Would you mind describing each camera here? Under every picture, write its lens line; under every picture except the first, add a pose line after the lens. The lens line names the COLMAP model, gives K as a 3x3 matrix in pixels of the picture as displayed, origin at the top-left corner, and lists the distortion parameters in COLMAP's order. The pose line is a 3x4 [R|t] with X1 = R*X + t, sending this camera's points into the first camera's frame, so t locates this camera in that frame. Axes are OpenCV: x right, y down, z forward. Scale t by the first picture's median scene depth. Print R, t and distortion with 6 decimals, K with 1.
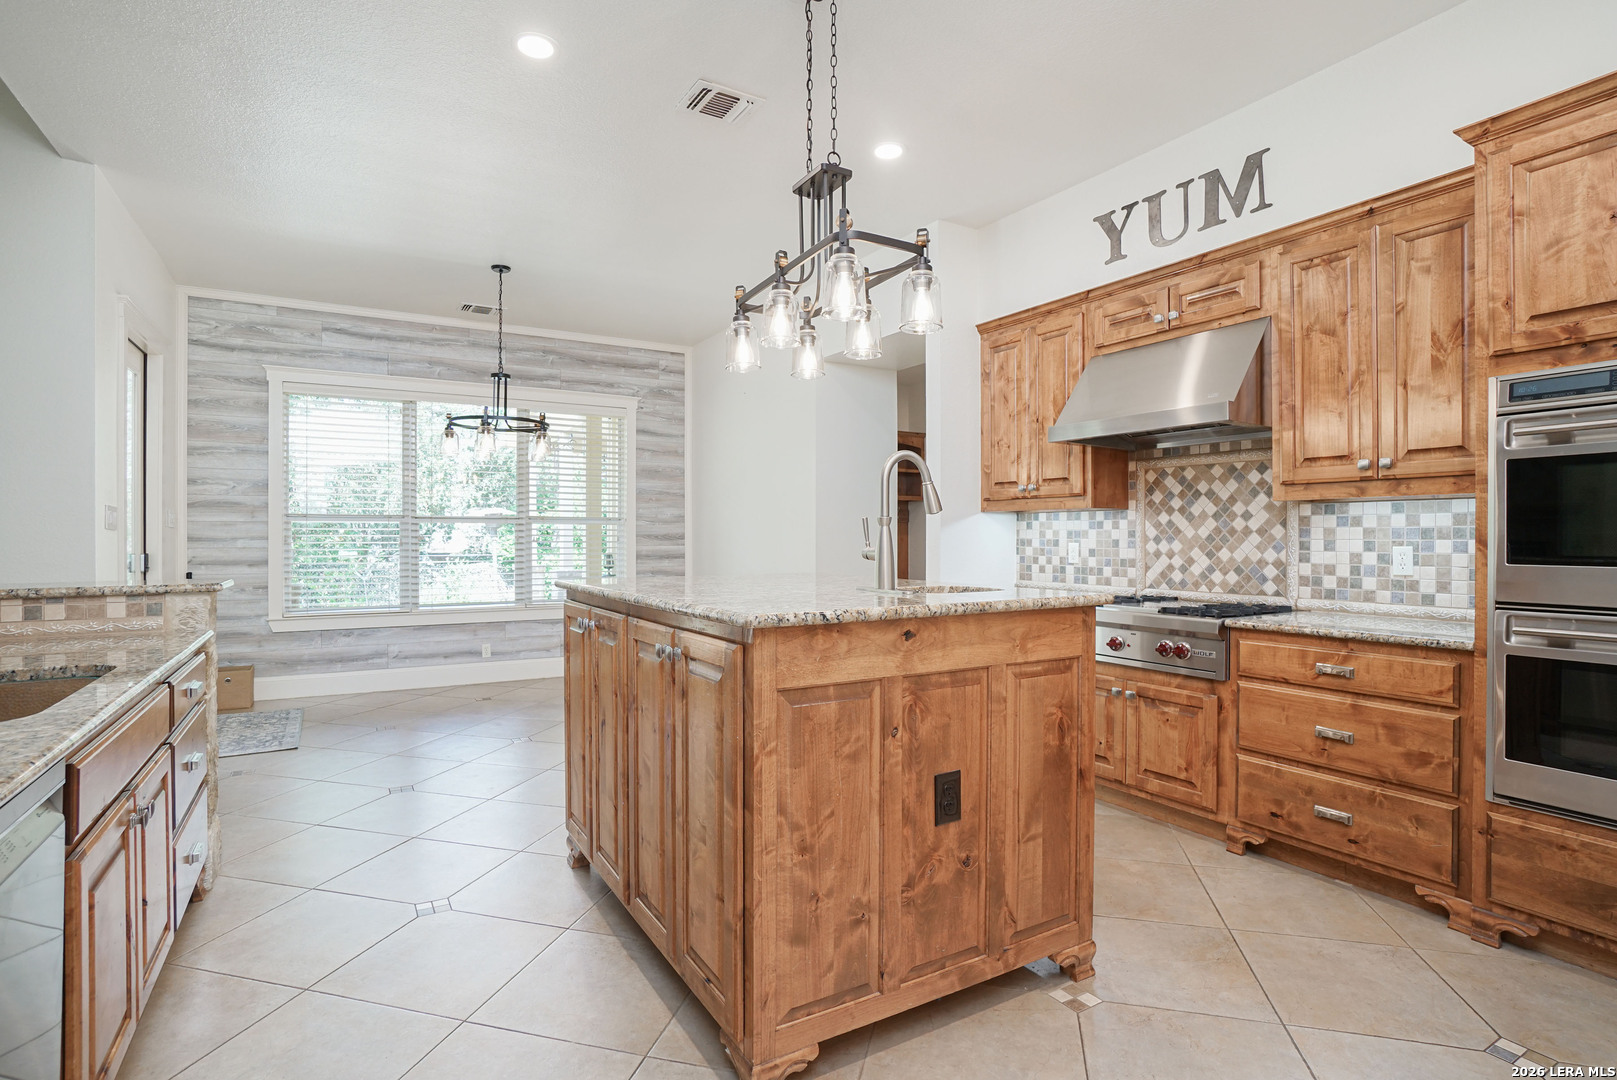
lens RADIAL K [[778.9, 0, 770.3], [0, 778.9, 535.5], [0, 0, 1]] dist [-0.048150, 0.018278]
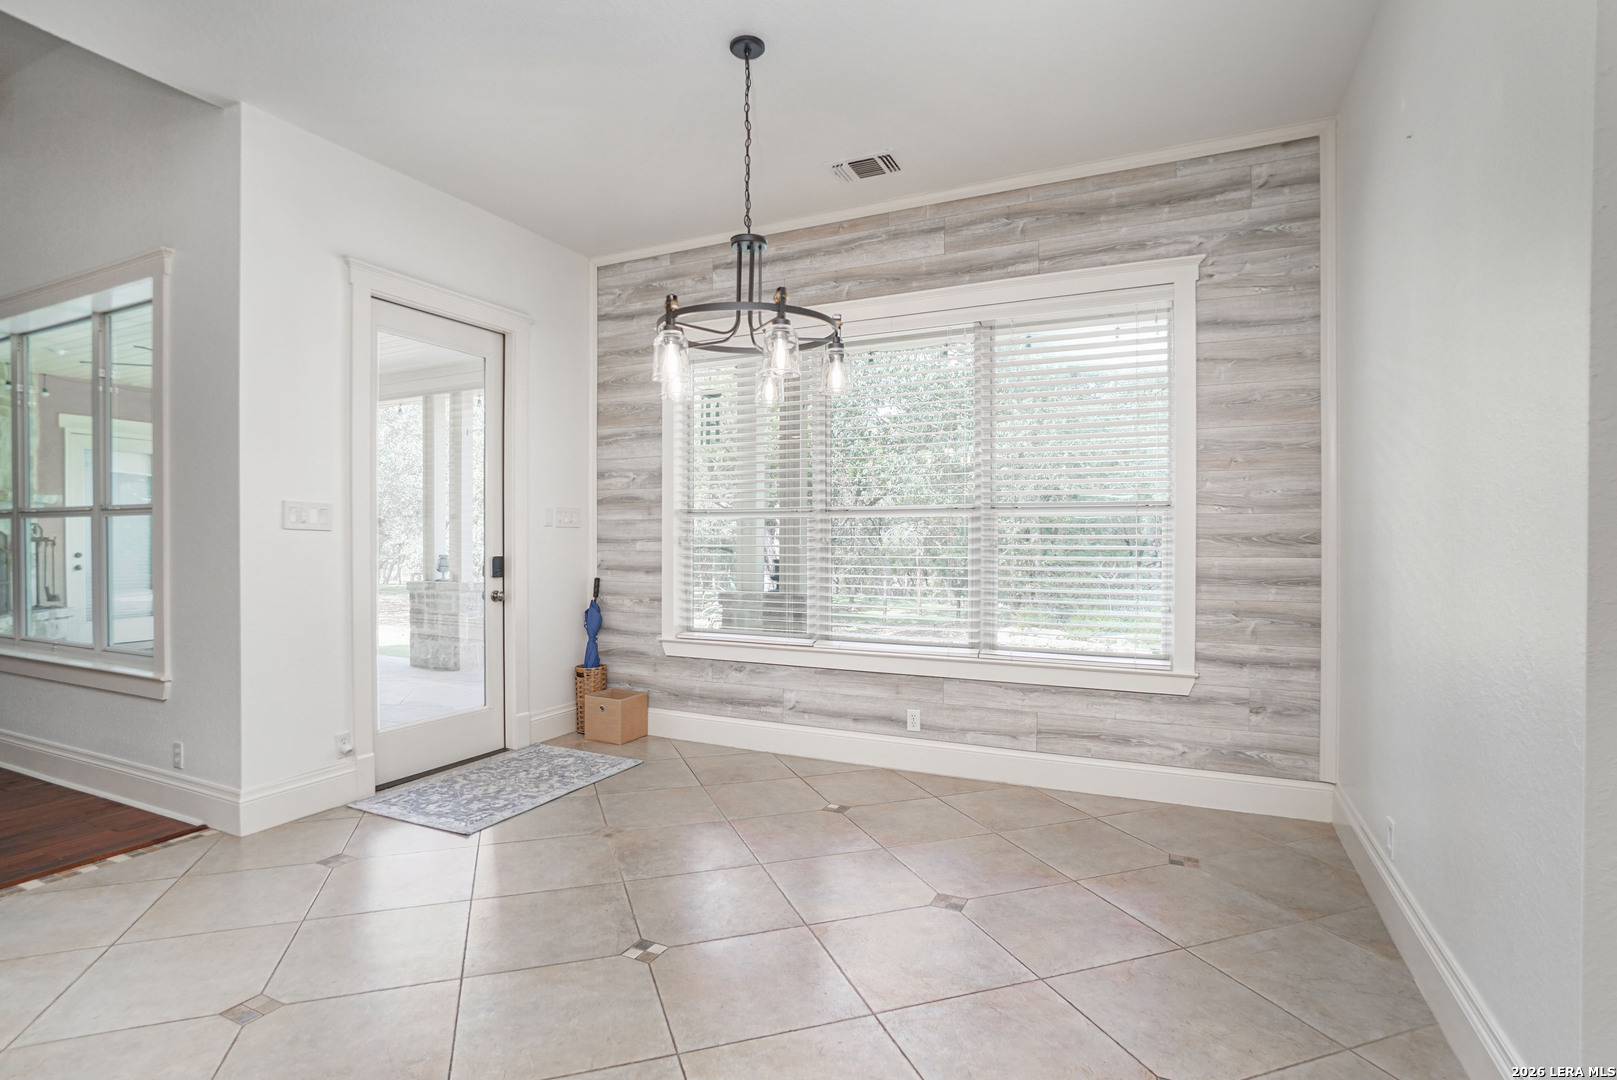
lens RADIAL K [[778.9, 0, 805.4], [0, 778.9, 544.7], [0, 0, 1]] dist [-0.048150, 0.018278]
pose [[0.567391, 0.007824, -0.823411, 0.155302], [0.000169, 0.999954, 0.009619, 0.001452], [0.823448, -0.005597, 0.567363, 0.896340]]
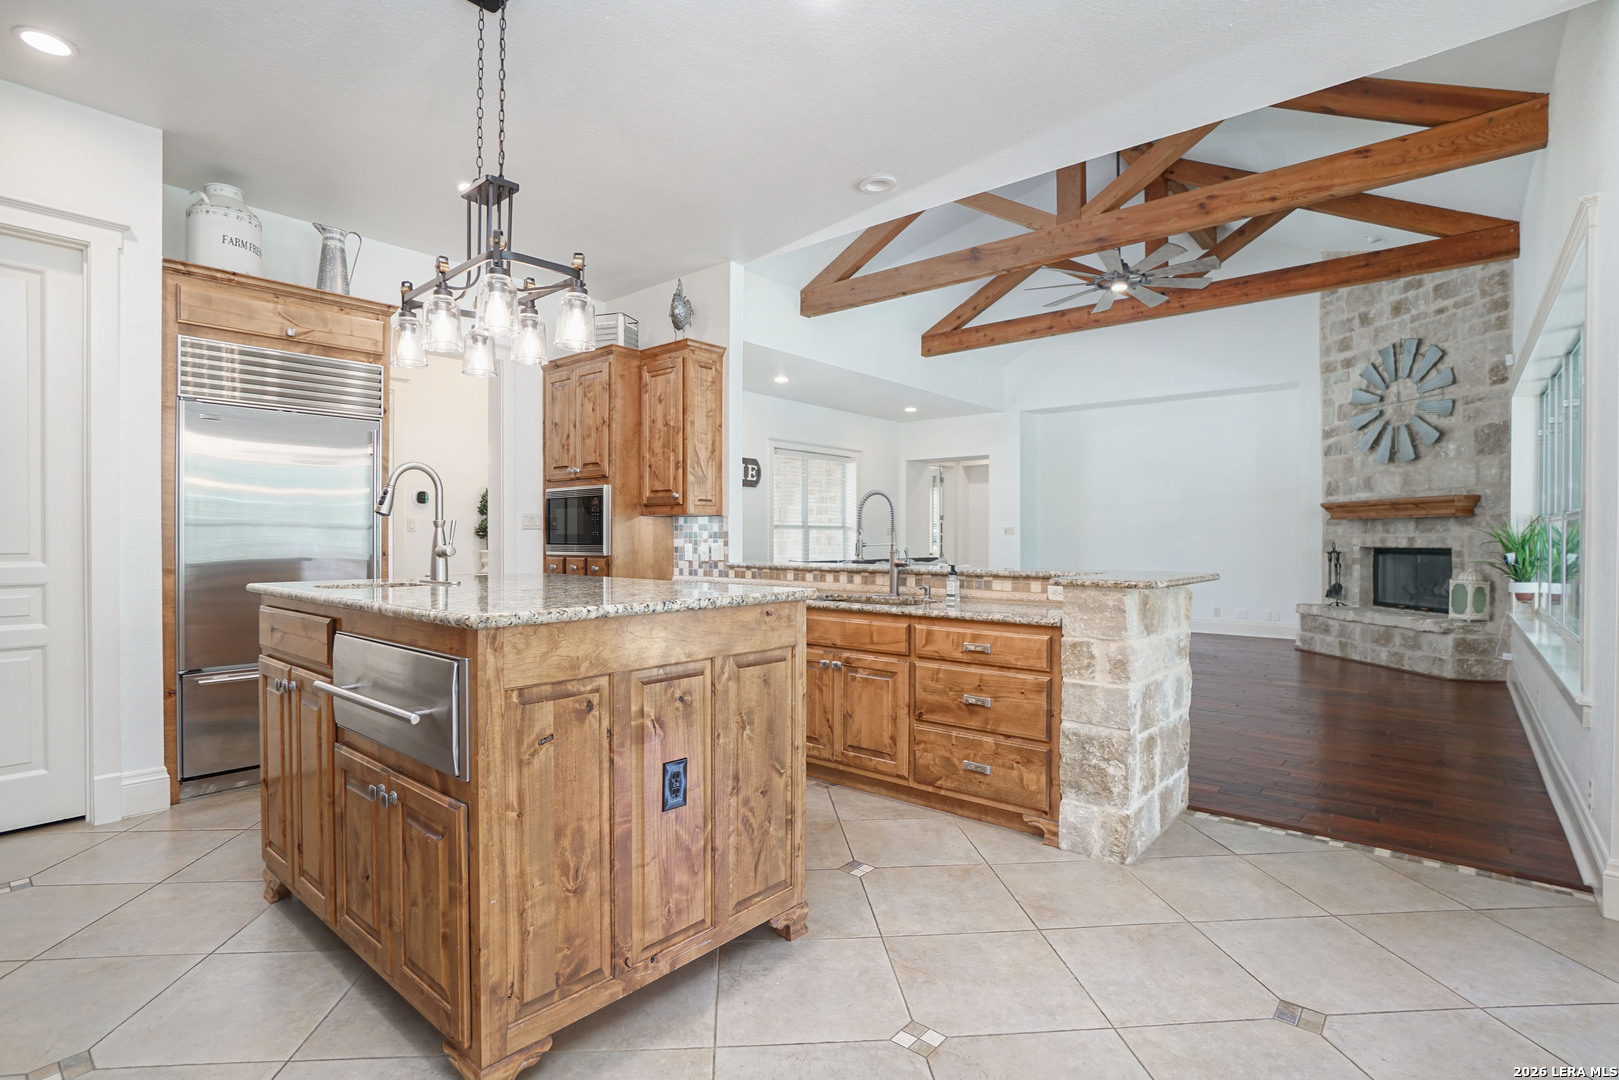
lens RADIAL K [[779.9, 0, 768.5], [0, 779.9, 542.6], [0, 0, 1]] dist [-0.048150, 0.018278]
pose [[-0.946498, 0.000039, -0.322710, 0.027821], [-0.001653, 0.999986, 0.004968, 0.000909], [0.322706, 0.005236, -0.946485, 1.233831]]
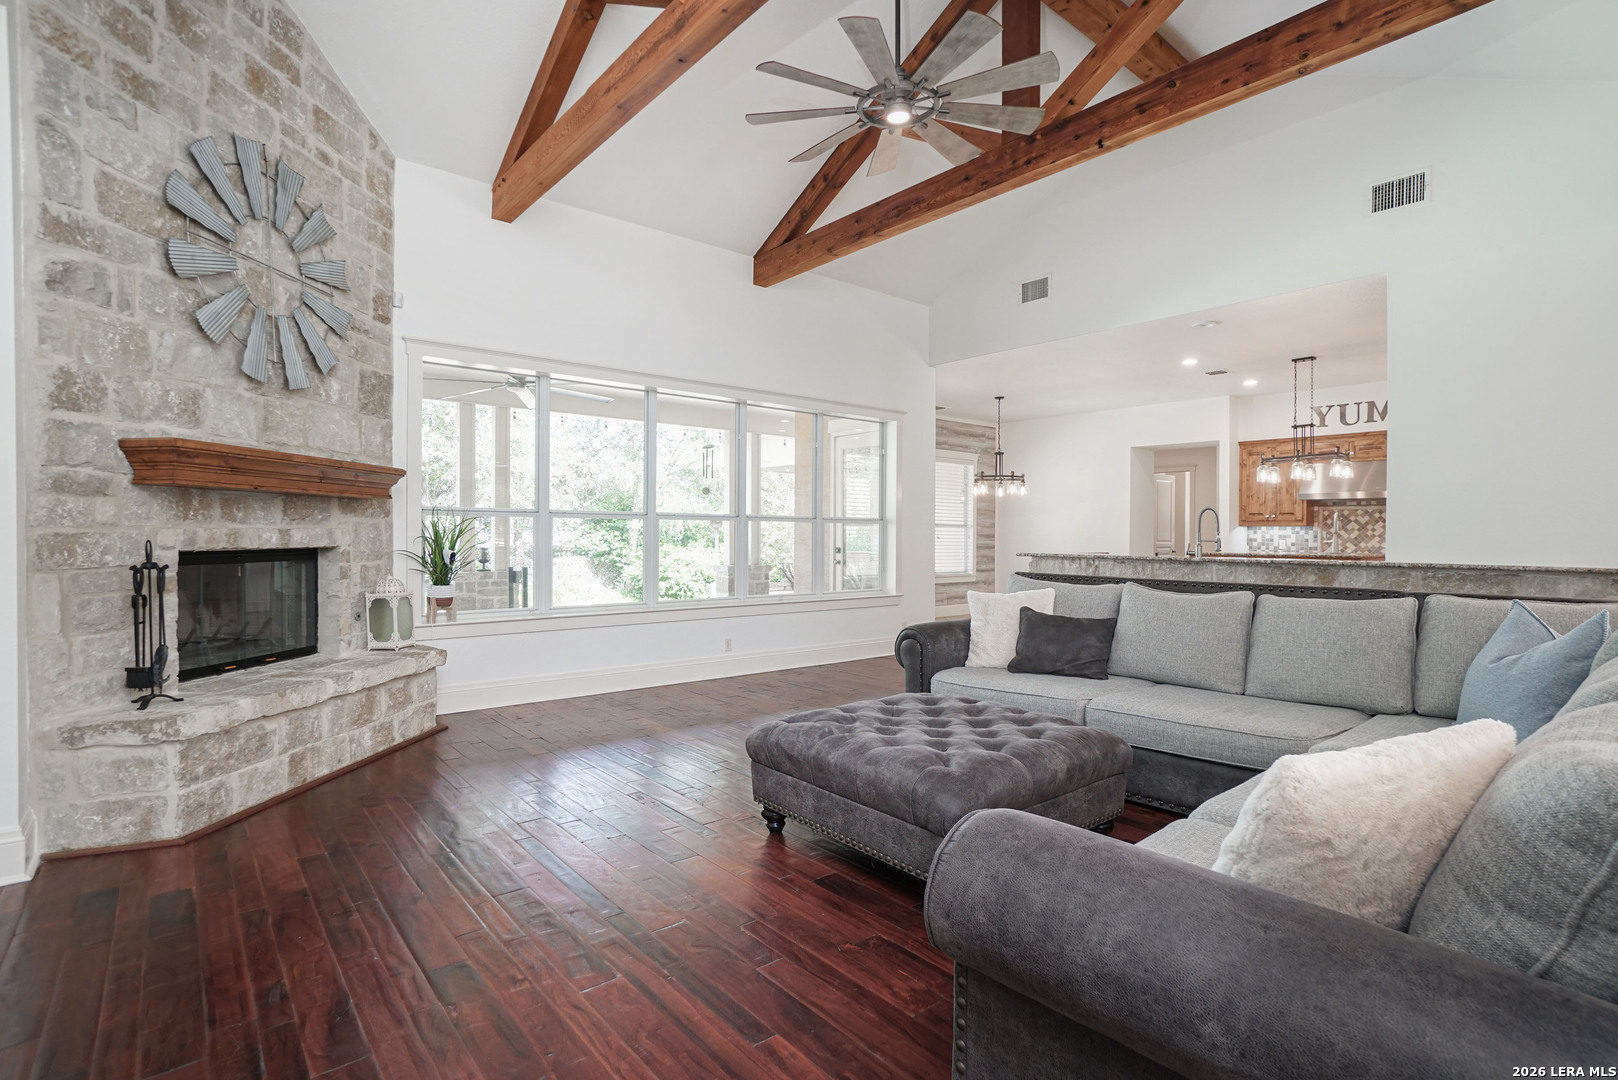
lens RADIAL K [[779.4, 0, 758.2], [0, 779.4, 544.2], [0, 0, 1]] dist [-0.048150, 0.018278]
pose [[0.989226, 0.002810, 0.146371, -1.550635], [-0.004996, 0.999881, 0.014572, -0.003683], [-0.146312, -0.015146, 0.989122, -1.067423]]
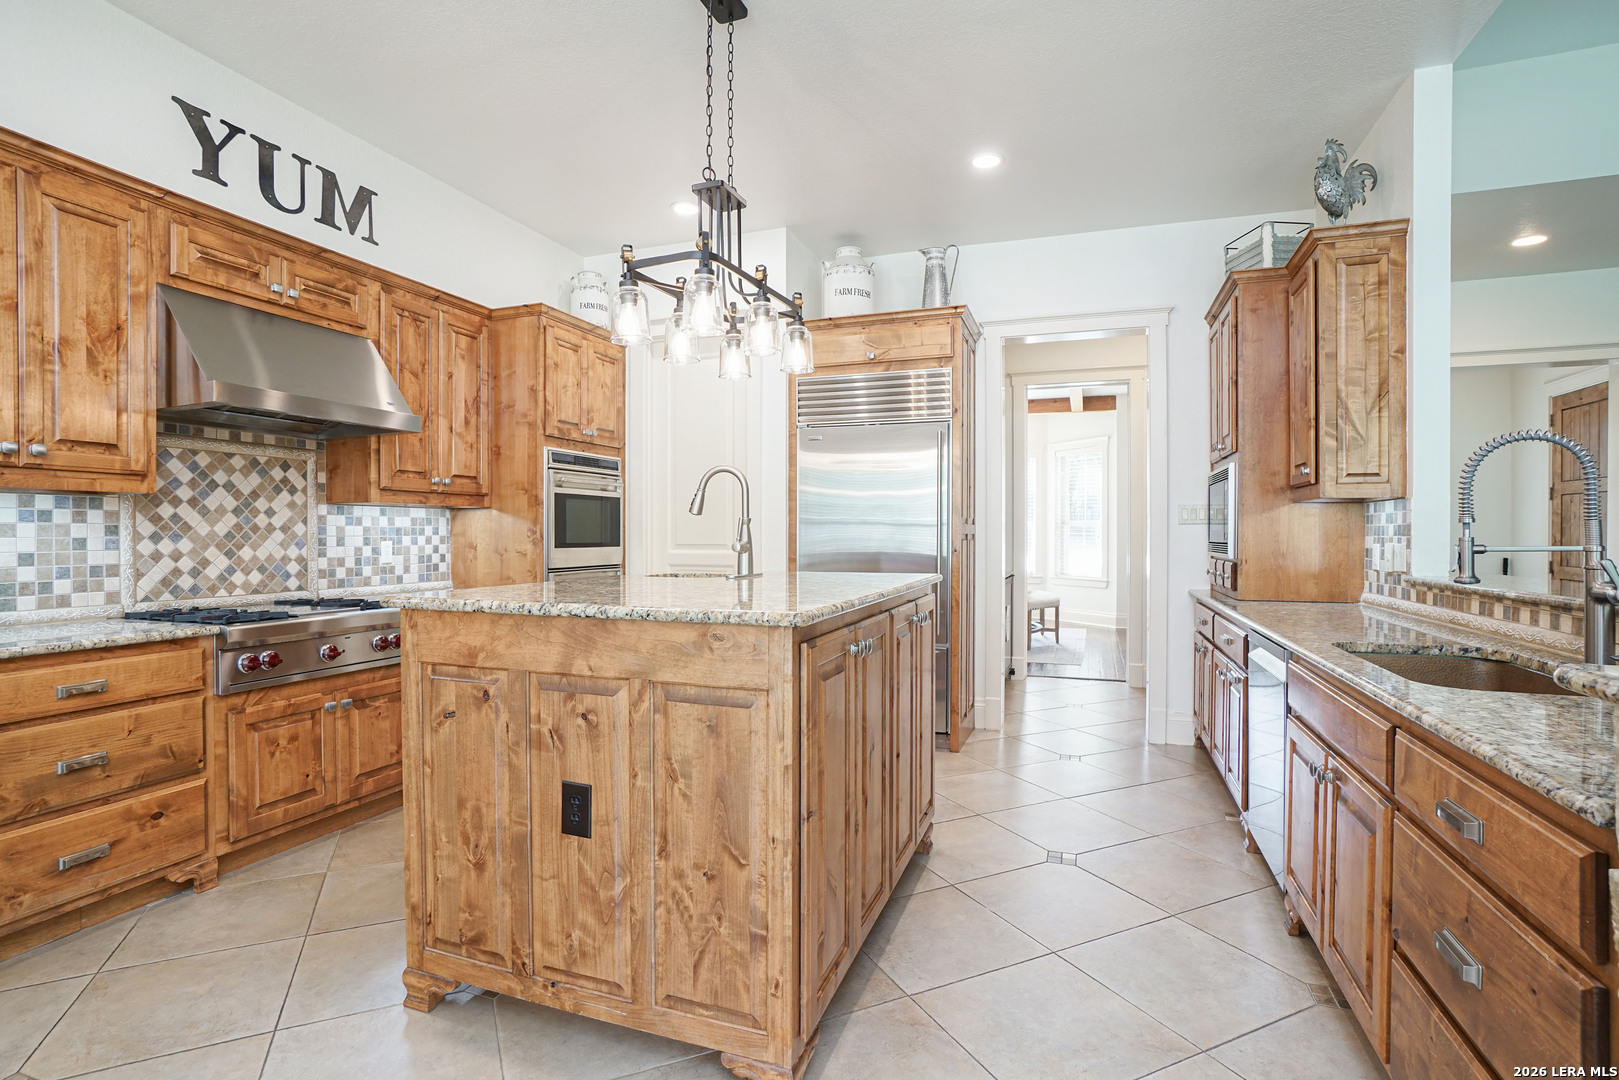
lens RADIAL K [[779.9, 0, 823.7], [0, 779.9, 539.1], [0, 0, 1]] dist [-0.048150, 0.018278]
pose [[-0.661390, -0.007009, 0.750009, -0.487219], [-0.002330, 0.999971, 0.007290, -0.000456], [-0.750038, 0.003074, -0.661387, 0.939633]]
